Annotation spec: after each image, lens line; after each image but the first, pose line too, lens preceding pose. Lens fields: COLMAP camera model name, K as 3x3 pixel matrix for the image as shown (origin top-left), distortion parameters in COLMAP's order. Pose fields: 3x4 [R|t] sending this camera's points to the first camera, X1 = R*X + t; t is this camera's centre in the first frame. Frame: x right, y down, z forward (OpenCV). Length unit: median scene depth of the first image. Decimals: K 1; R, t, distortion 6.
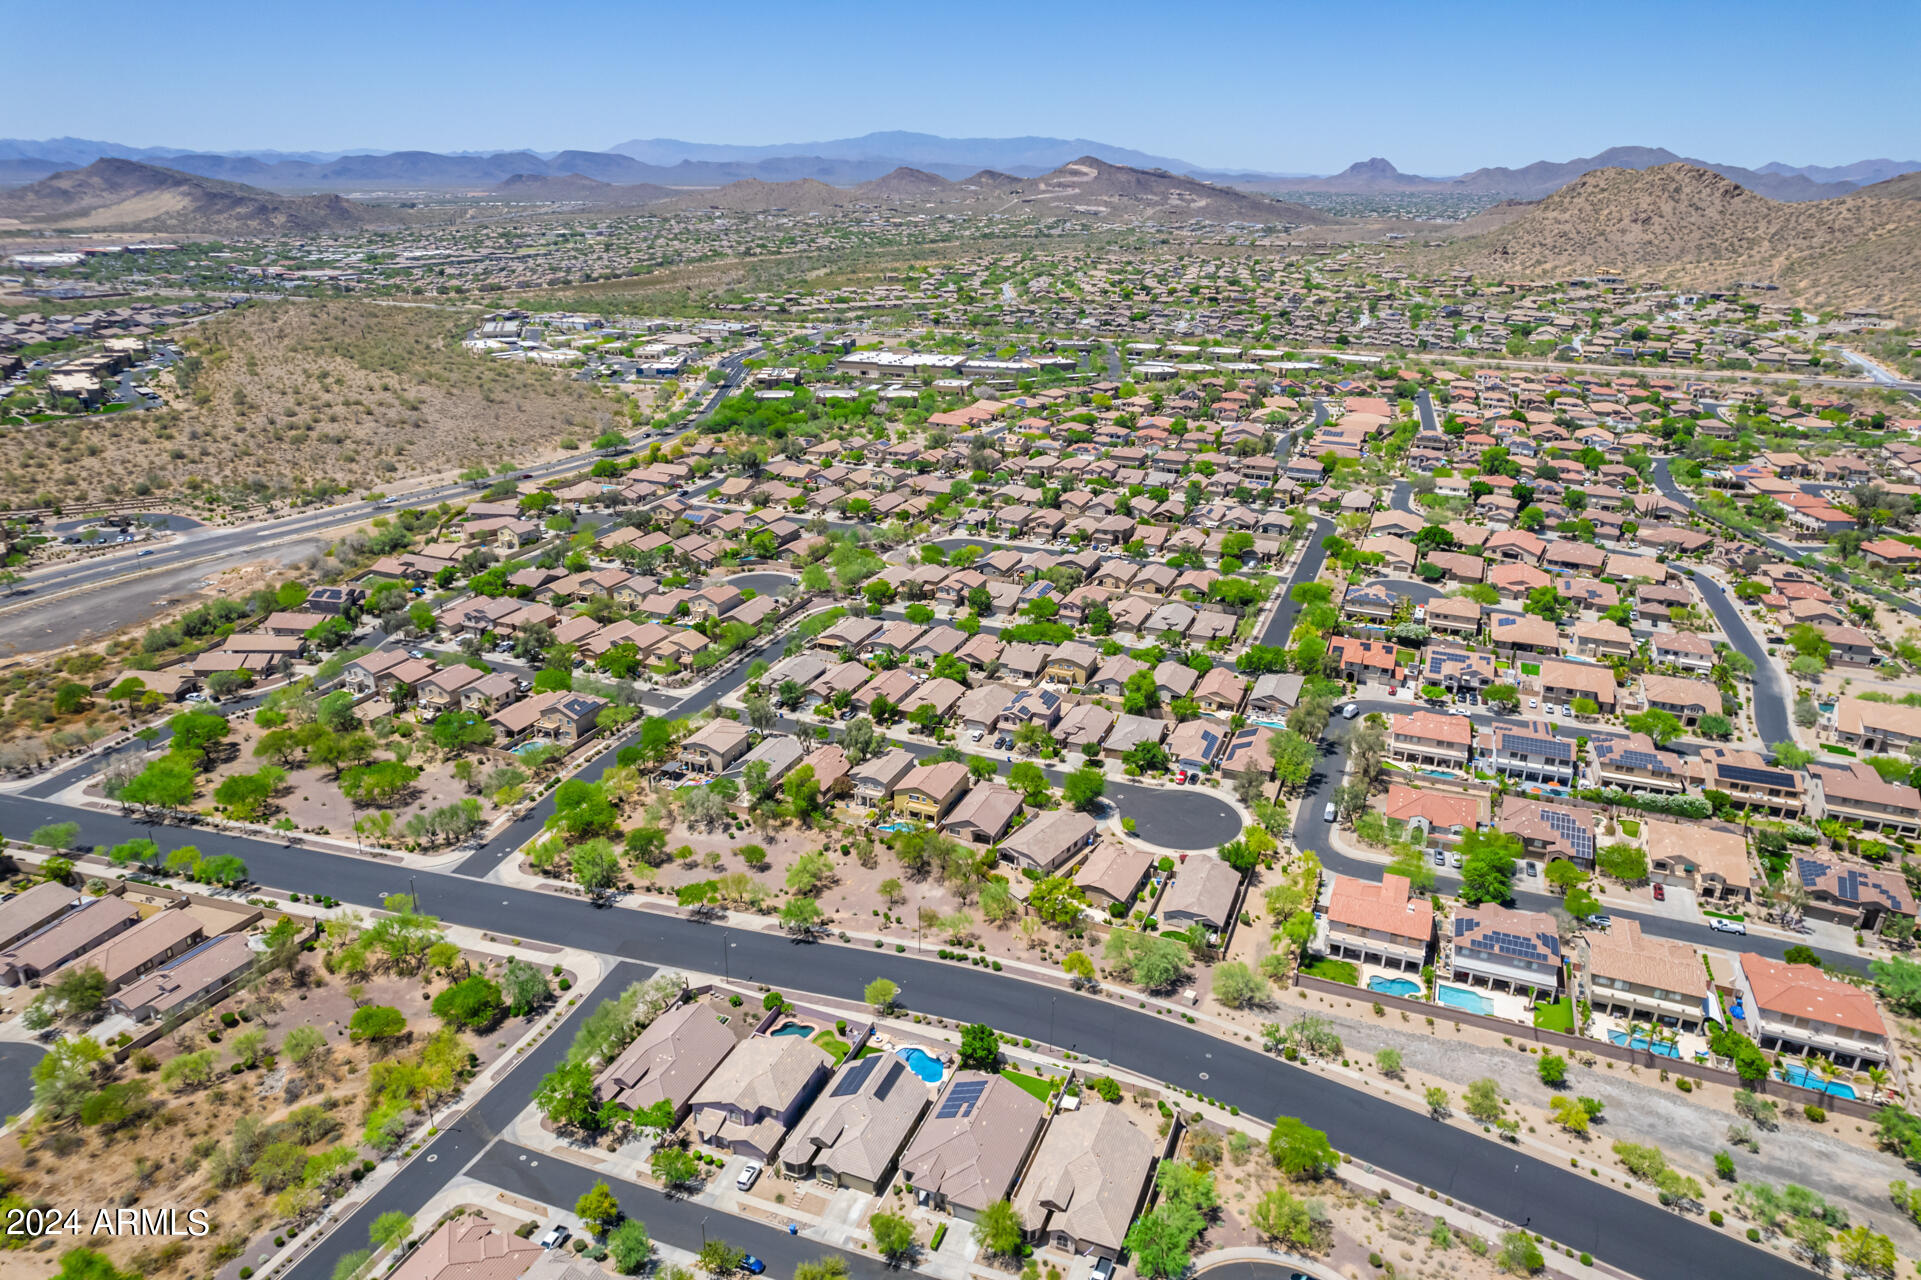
lens RADIAL K [[1229.5, 0, 966.3], [0, 1229.5, 632.4], [0, 0, 1]] dist [-0.075734, 0.067181]
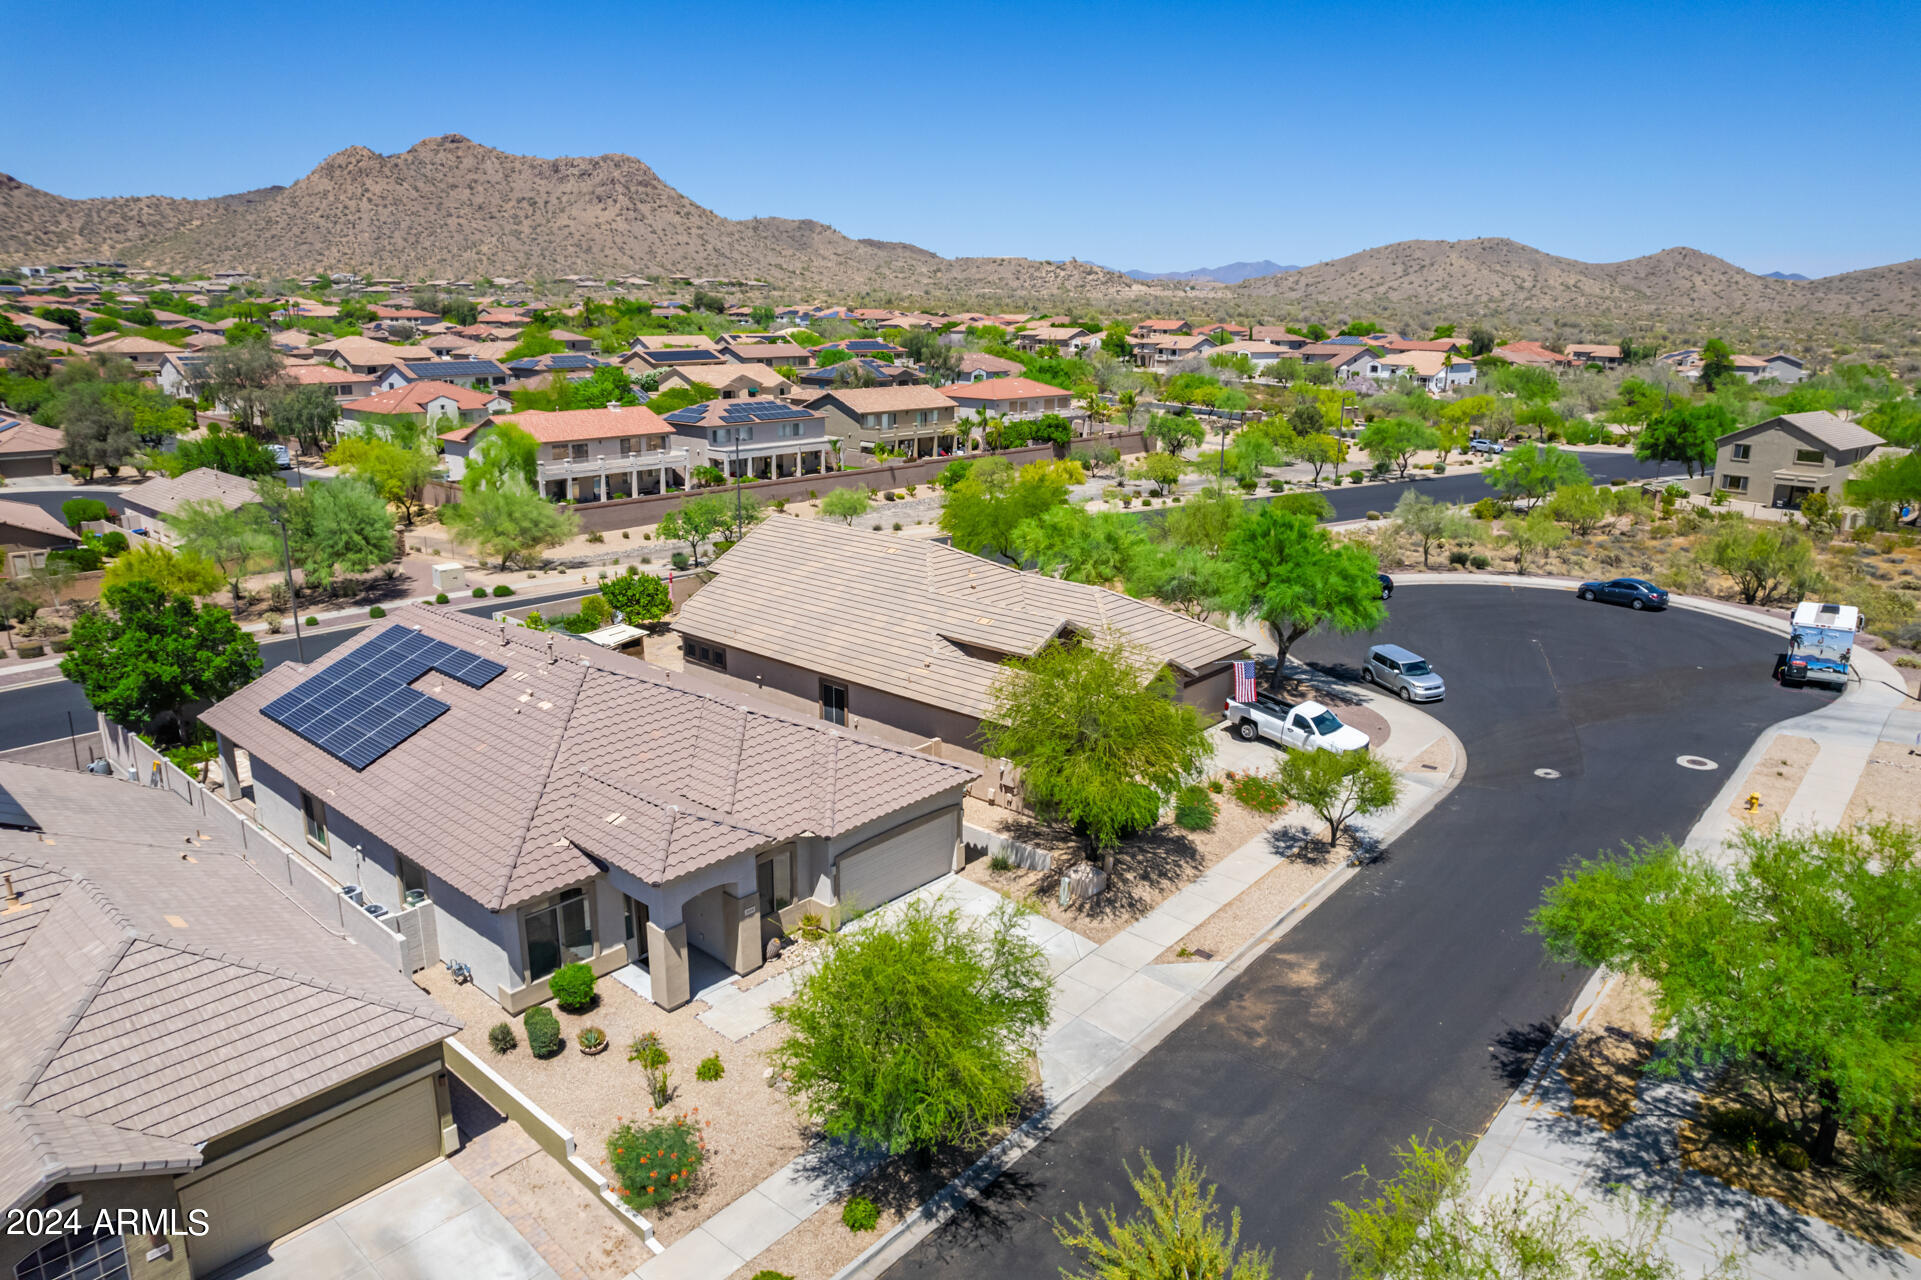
lens RADIAL K [[1246.6, 0, 958.9], [0, 1246.6, 620.5], [0, 0, 1]] dist [-0.074198, 0.075594]
pose [[0.345202, -0.246311, 0.905631, -0.092540], [0.326644, 0.936150, 0.130103, 0.201243], [-0.879852, 0.250907, 0.403617, 0.432222]]
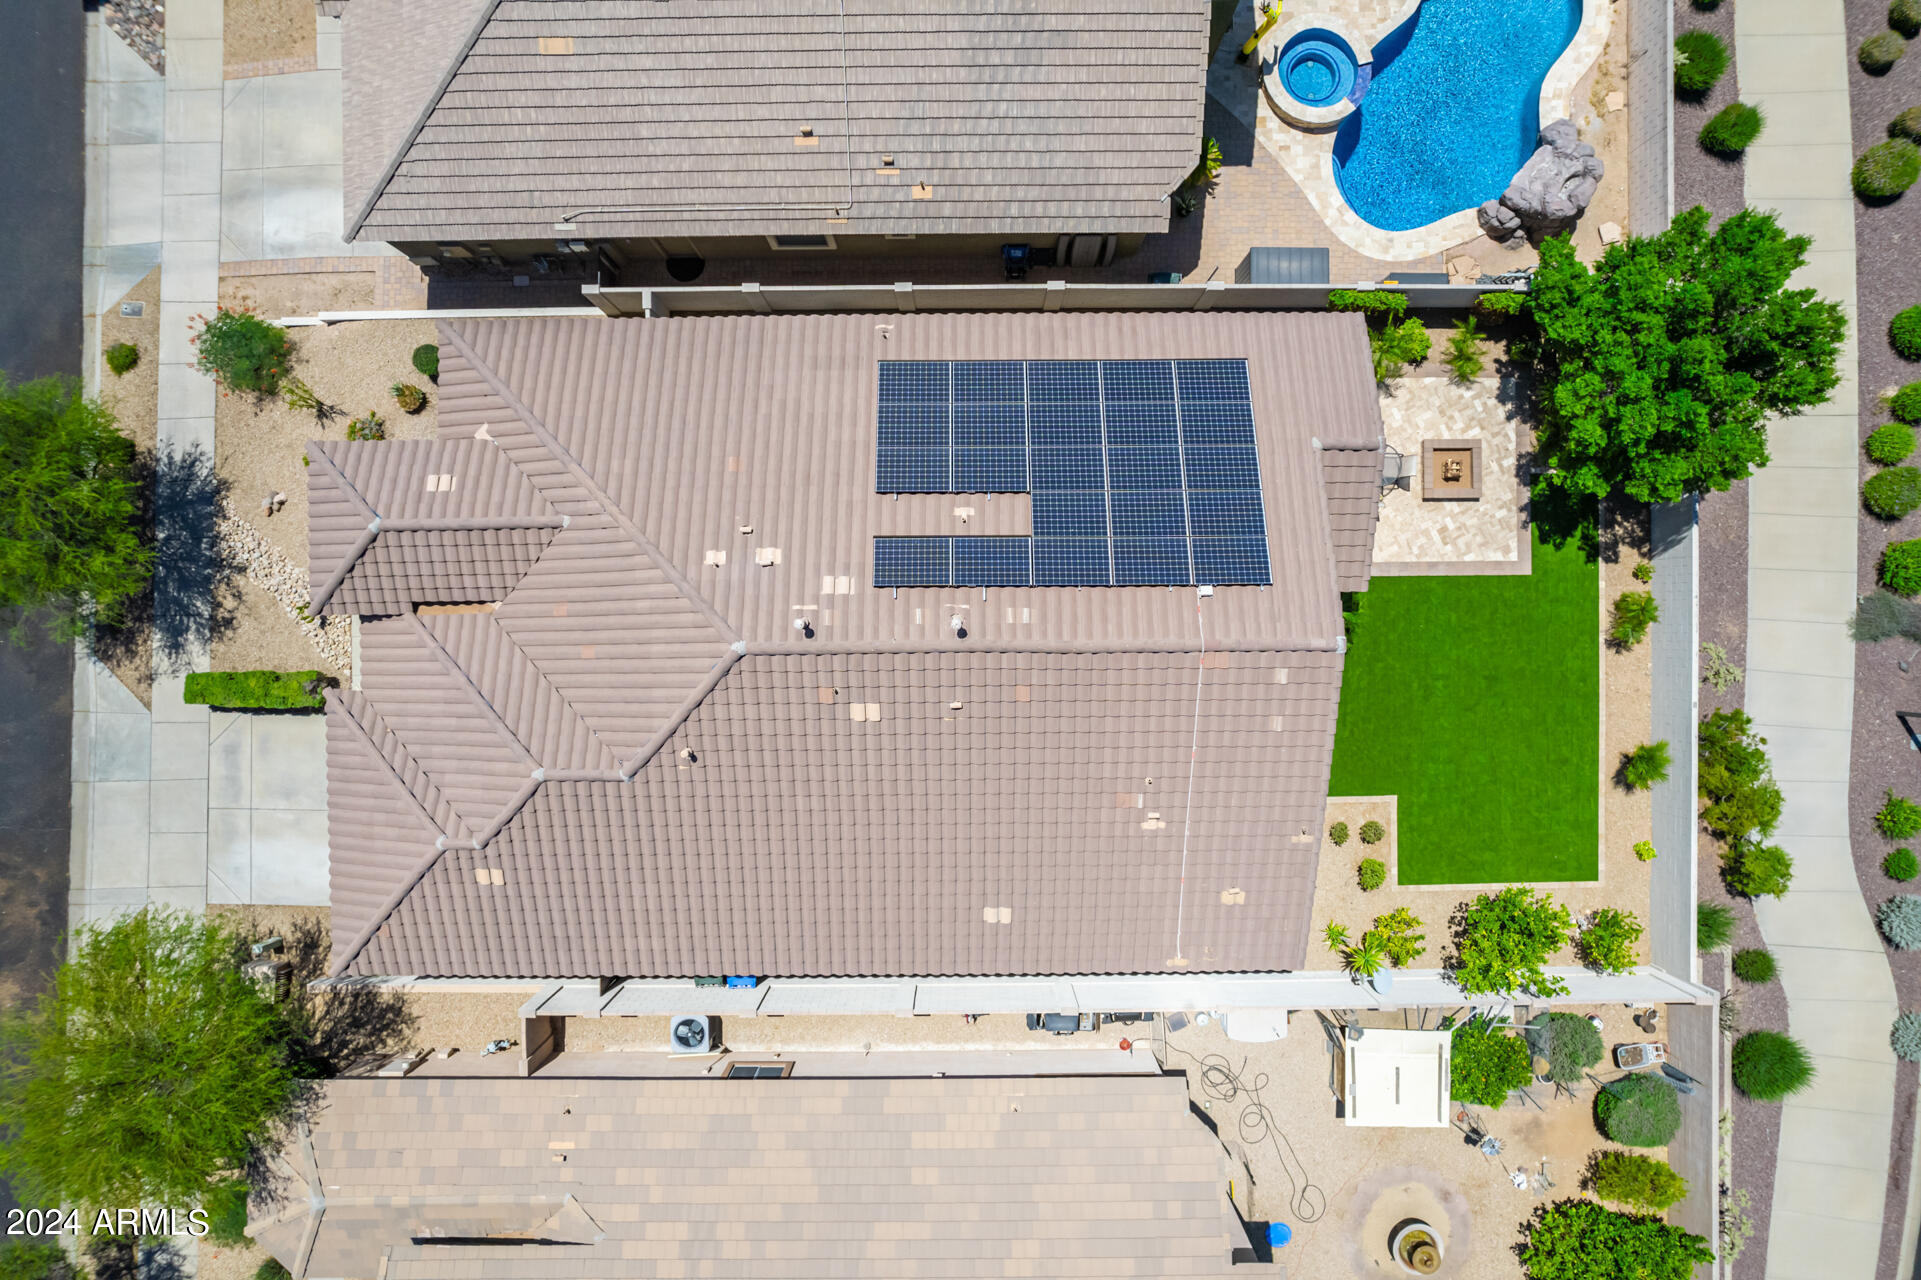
lens RADIAL K [[1246.0, 0, 967.3], [0, 1246.0, 634.6], [0, 0, 1]] dist [-0.075627, 0.067906]
pose [[0.375207, 0.926938, 0.002408, 0.005083], [-0.320839, 0.127432, 0.938522, 0.133902], [0.869645, -0.352912, 0.345211, 0.498493]]
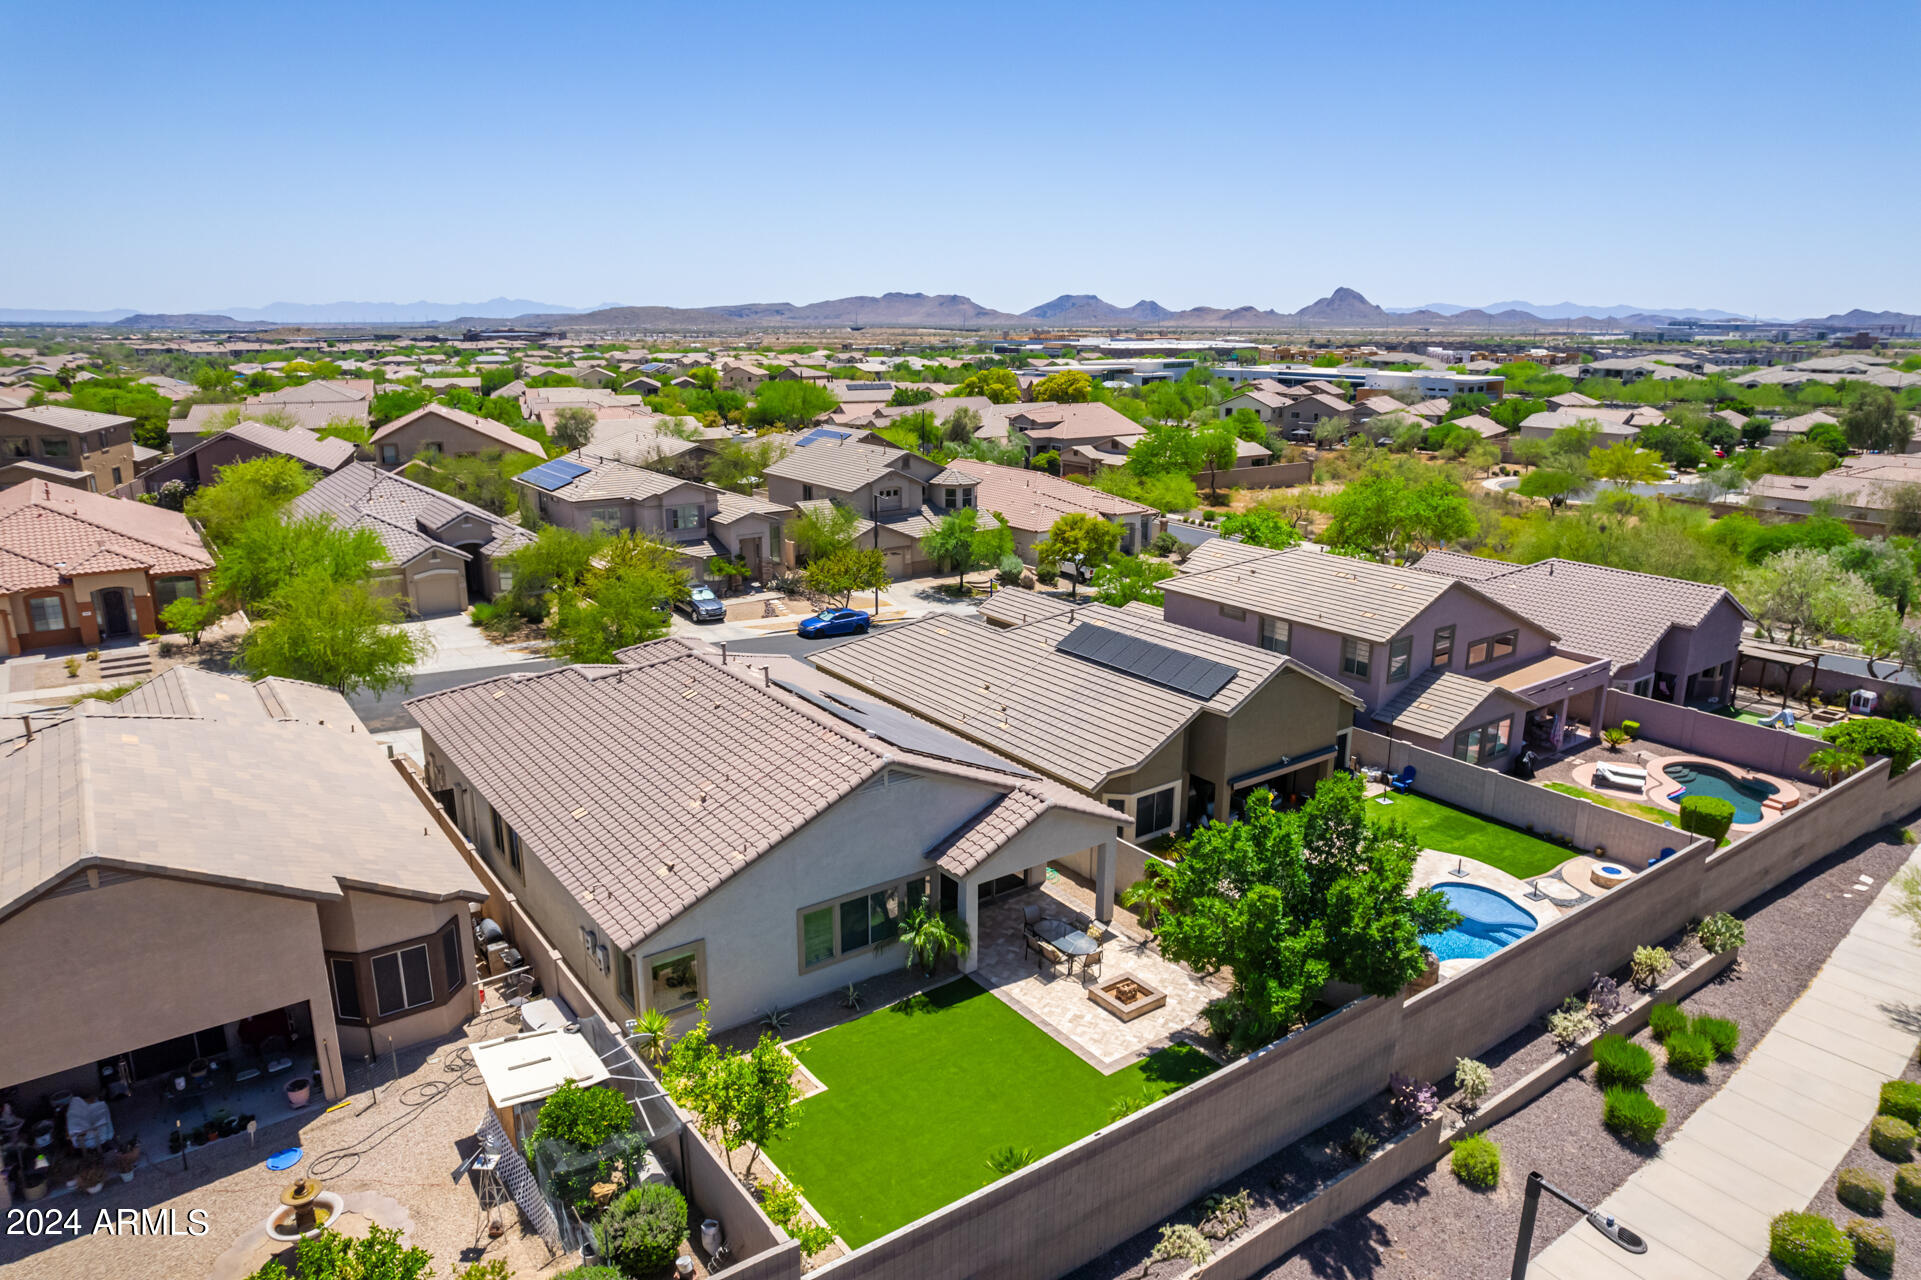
lens RADIAL K [[1229.5, 0, 966.3], [0, 1229.5, 632.4], [0, 0, 1]] dist [-0.075734, 0.067181]
pose [[-0.531266, 0.196703, -0.824053, 0.088664], [-0.305647, 0.862667, 0.402971, 0.148460], [0.790149, 0.465954, -0.398184, 0.582659]]
